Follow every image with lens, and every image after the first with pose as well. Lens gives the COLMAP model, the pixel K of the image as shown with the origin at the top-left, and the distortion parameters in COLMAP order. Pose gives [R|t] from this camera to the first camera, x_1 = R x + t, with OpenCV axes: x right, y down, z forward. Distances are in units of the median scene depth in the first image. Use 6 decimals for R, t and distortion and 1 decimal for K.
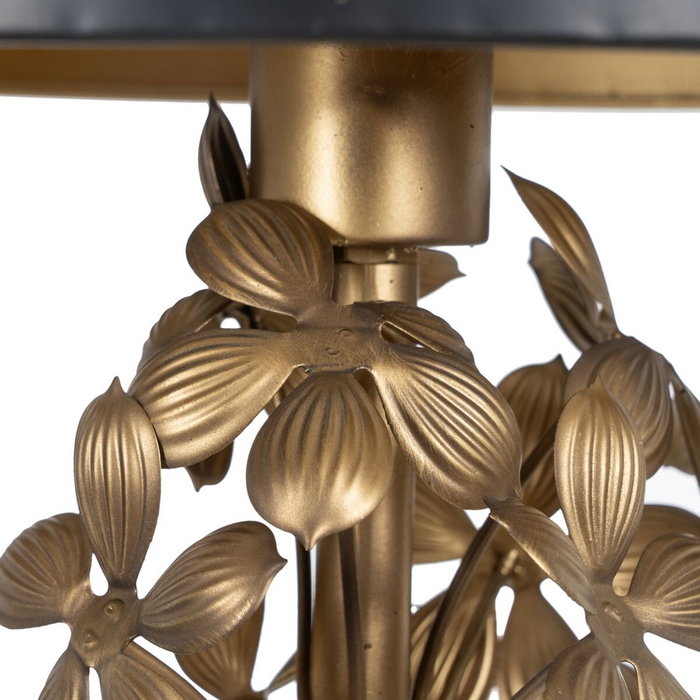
lens RADIAL K [[3342.8, 0, 349.1], [0, 3342.8, 350.8], [0, 0, 1]] dist [0.141548, 0.000000]
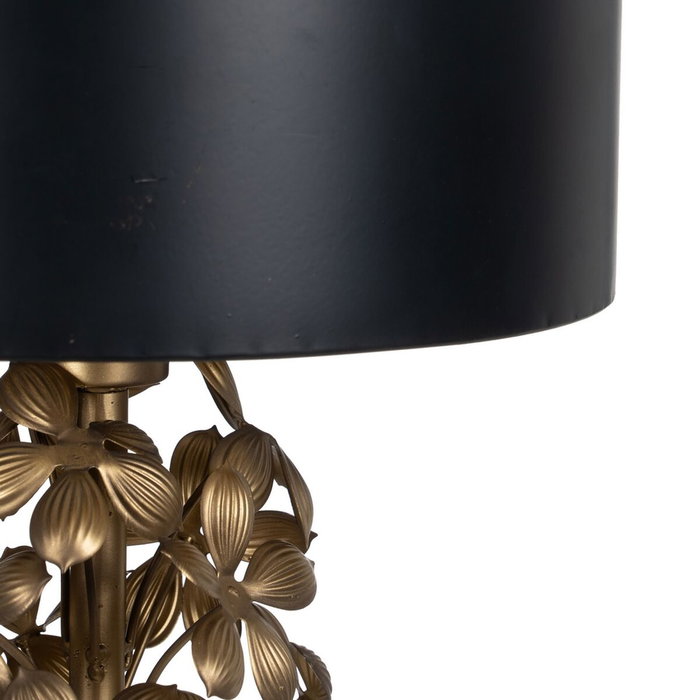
lens RADIAL K [[3342.8, 0, 350.4], [0, 3342.8, 349.1], [0, 0, 1]] dist [0.141548, 0.000000]
pose [[0.998260, -0.006738, 0.058578, 0.036774], [0.001935, 0.996658, 0.081663, -0.203563], [-0.058933, -0.081407, 0.994937, -0.810220]]
